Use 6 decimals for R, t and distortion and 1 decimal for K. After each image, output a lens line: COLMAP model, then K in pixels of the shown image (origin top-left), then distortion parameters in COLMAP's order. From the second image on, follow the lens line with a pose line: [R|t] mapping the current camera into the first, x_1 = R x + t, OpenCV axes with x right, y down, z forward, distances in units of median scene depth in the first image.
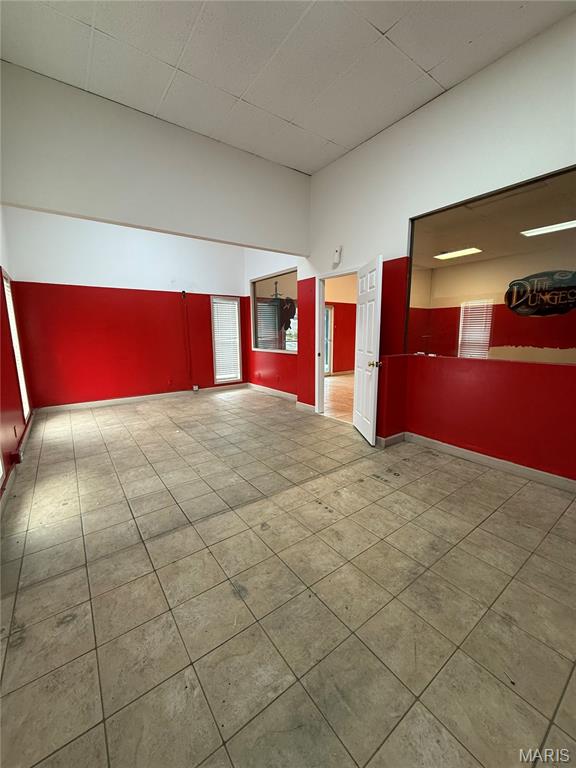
lens RADIAL K [[304.3, 0, 291.8], [0, 304.3, 381.7], [0, 0, 1]] dist [0.000101, -0.000799]
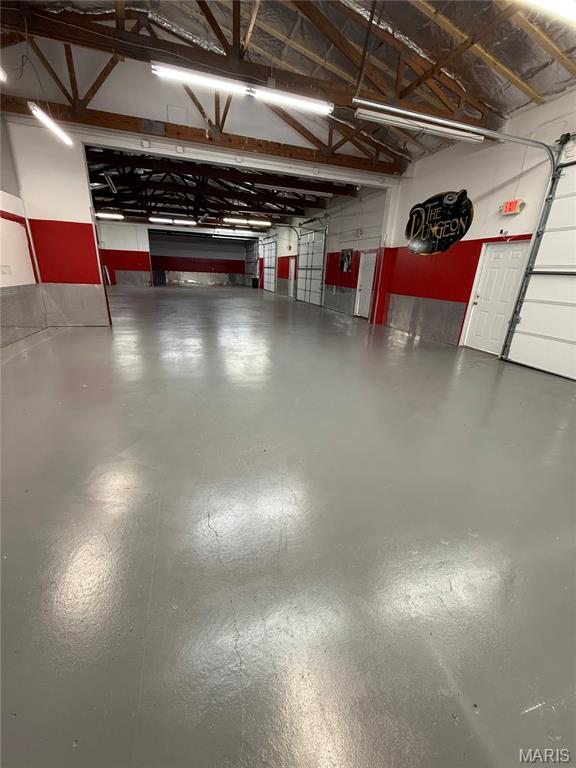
lens RADIAL K [[304.3, 0, 288.9], [0, 304.3, 380.5], [0, 0, 1]] dist [0.000101, -0.000799]
pose [[0.941056, 0.148995, -0.303666, 0.758445], [-0.093560, 0.977390, 0.189618, -0.005602], [0.325053, -0.150030, 0.933719, 0.070472]]
